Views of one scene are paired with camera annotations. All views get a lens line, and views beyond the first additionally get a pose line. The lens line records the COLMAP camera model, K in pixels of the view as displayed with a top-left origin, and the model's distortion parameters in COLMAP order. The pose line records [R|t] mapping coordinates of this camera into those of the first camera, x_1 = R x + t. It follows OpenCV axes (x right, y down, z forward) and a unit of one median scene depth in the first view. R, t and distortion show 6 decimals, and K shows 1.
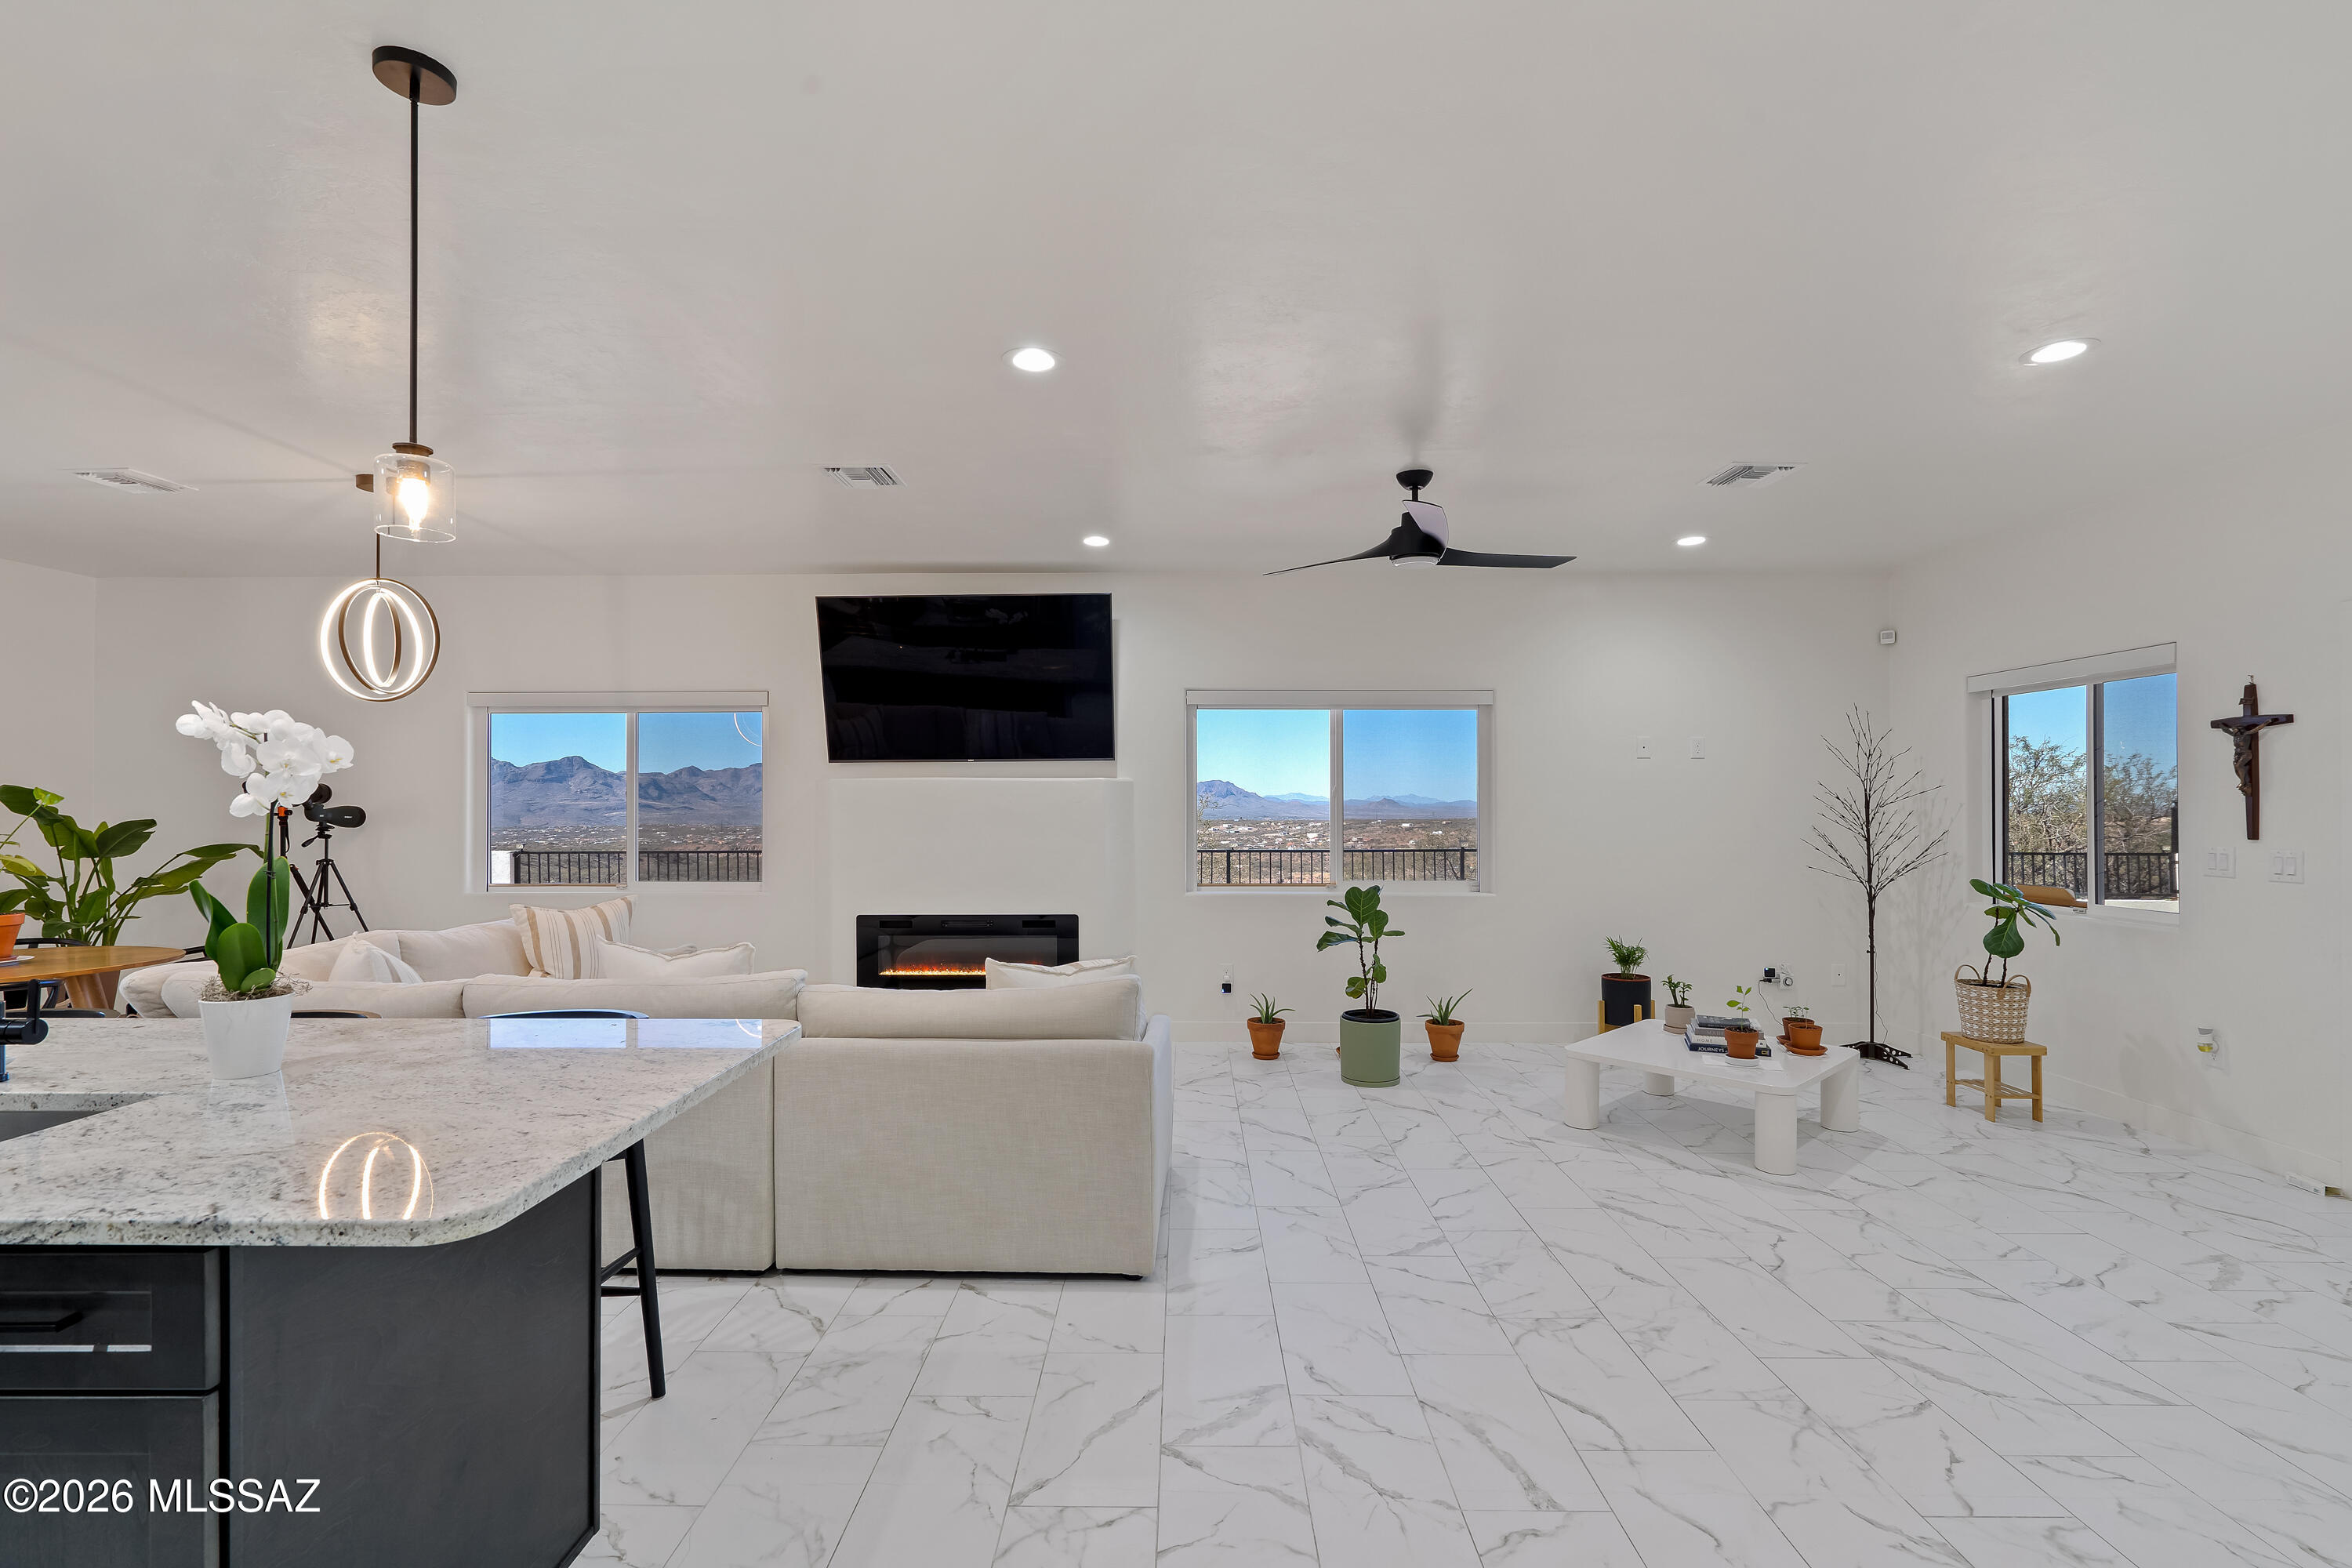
lens RADIAL K [[1073.9, 0, 1168.2], [0, 1073.9, 794.2], [0, 0, 1]] dist [-0.002065, 0.000774]
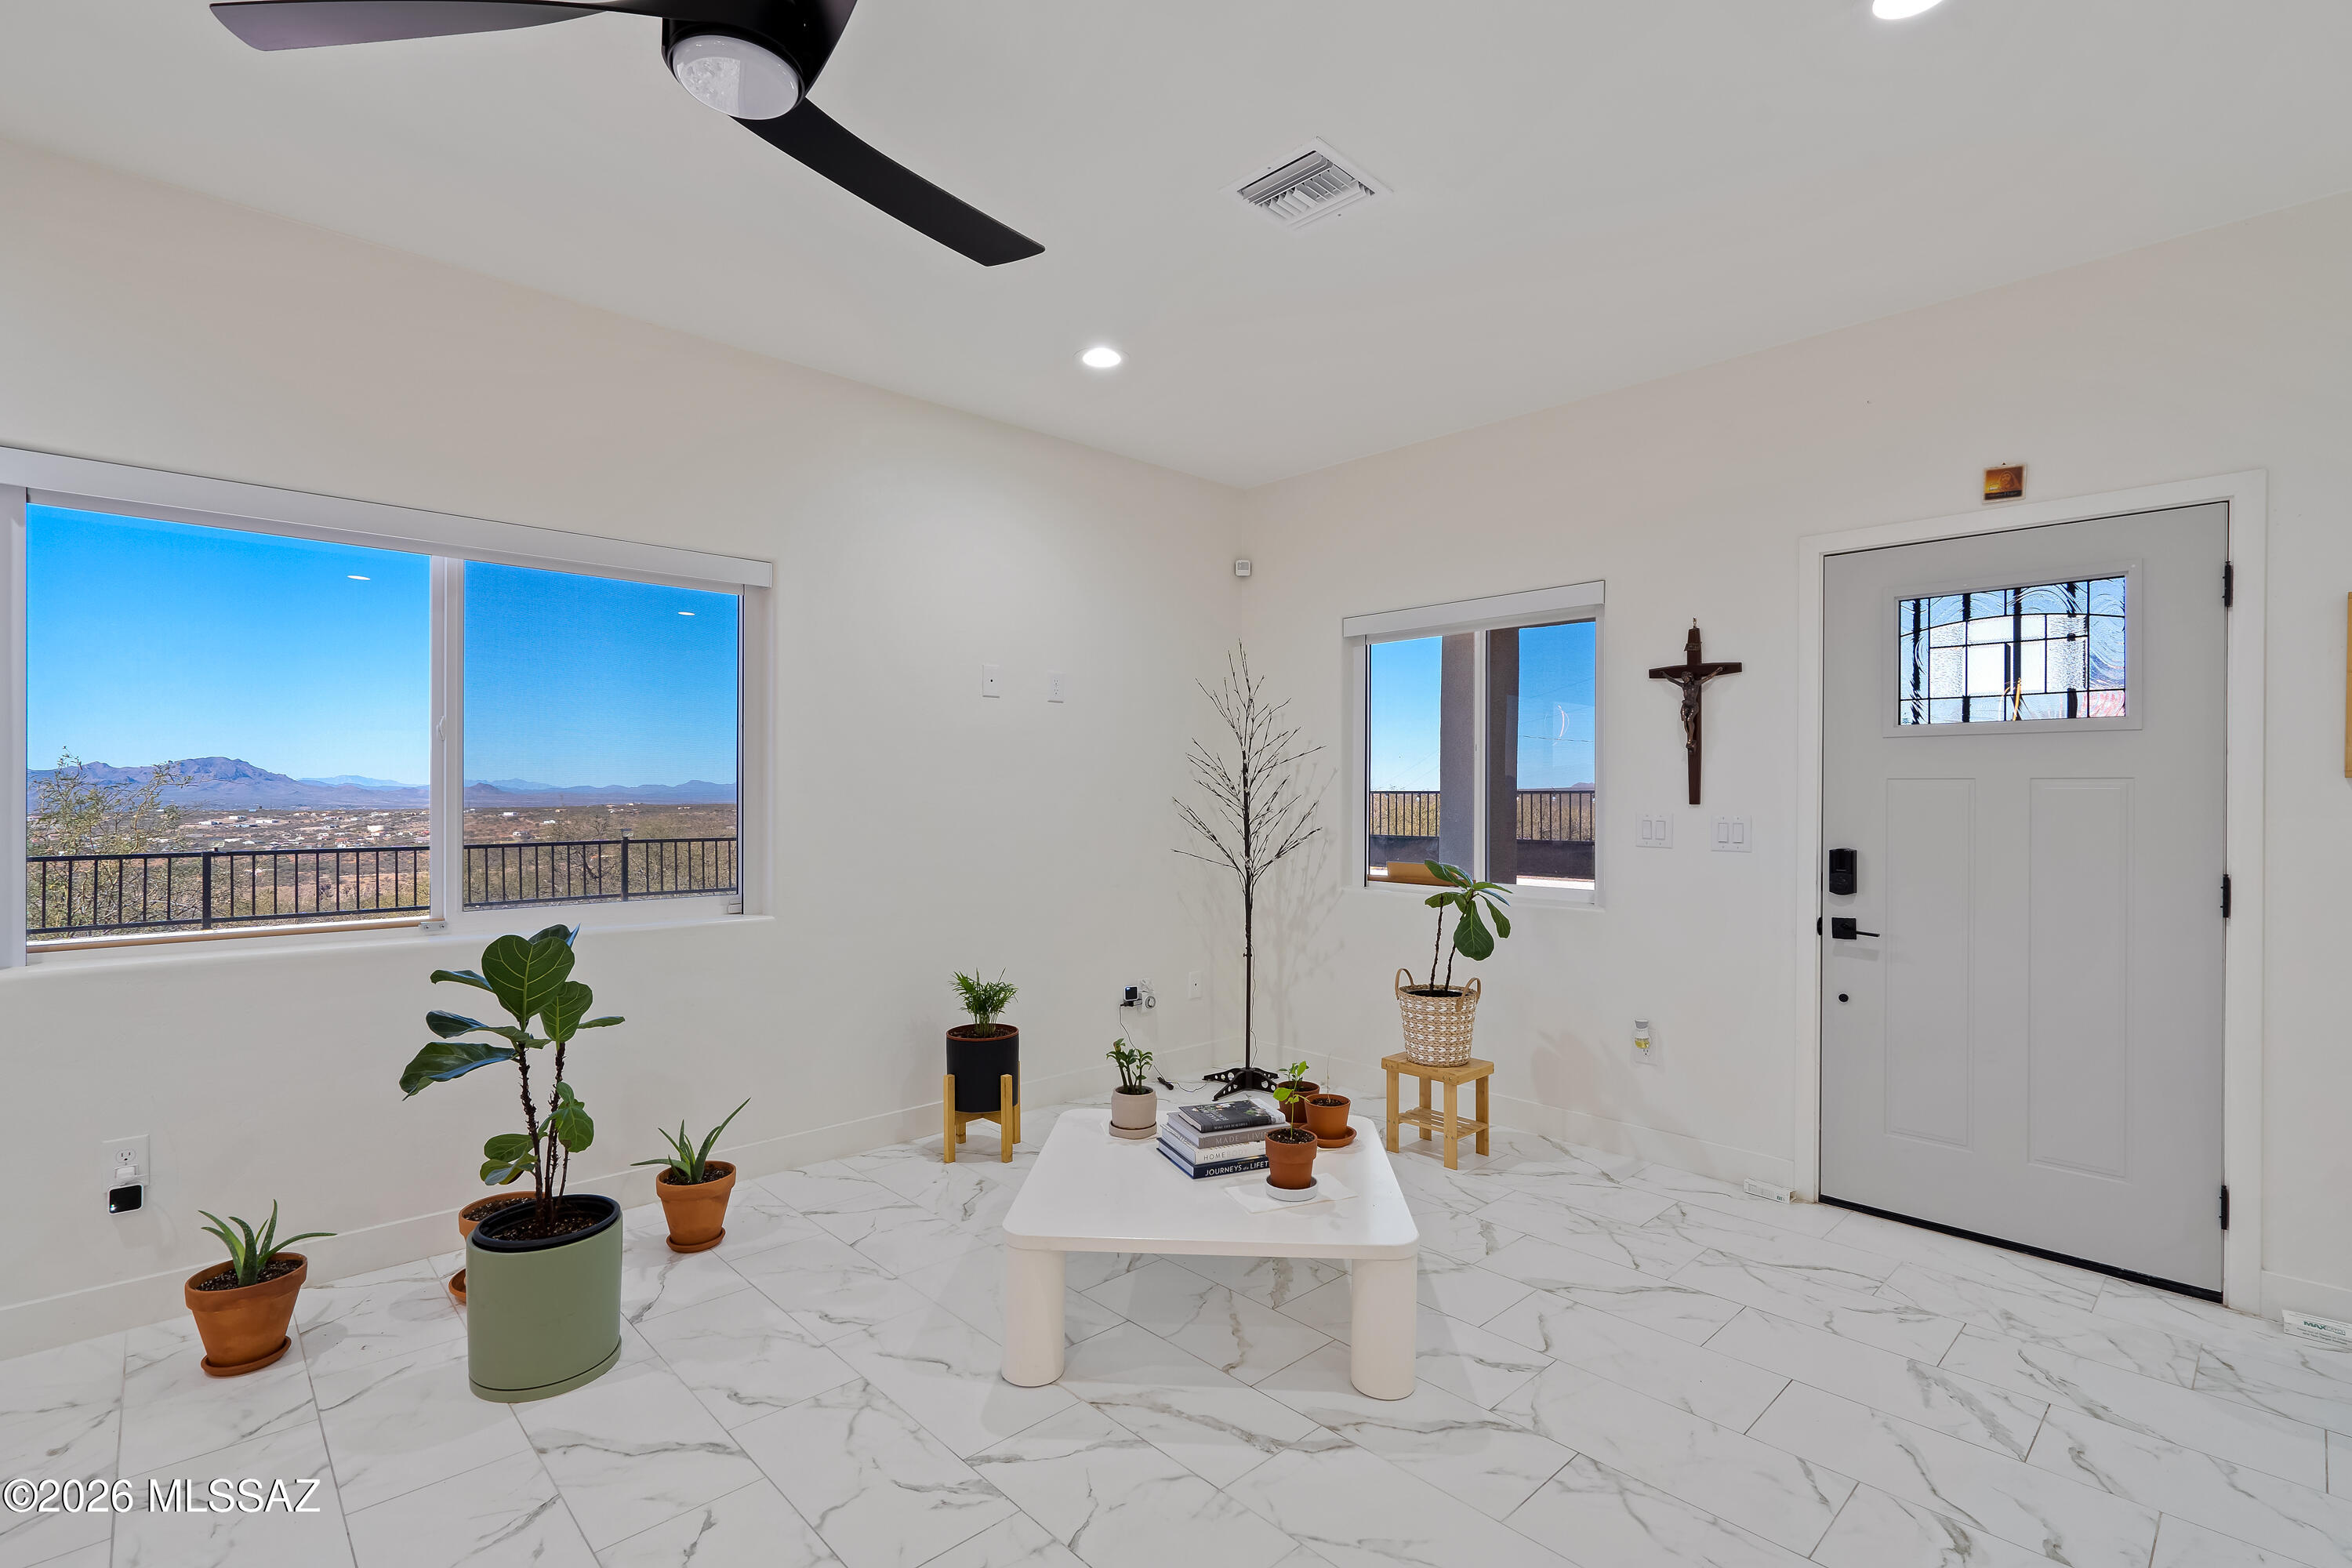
lens RADIAL K [[1073.9, 0, 1168.2], [0, 1073.9, 794.2], [0, 0, 1]] dist [-0.002065, 0.000774]
pose [[0.717996, 0.001750, 0.696046, 0.064553], [-0.010141, 0.999917, 0.007948, 0.024233], [-0.695974, -0.012765, 0.717954, 0.513526]]
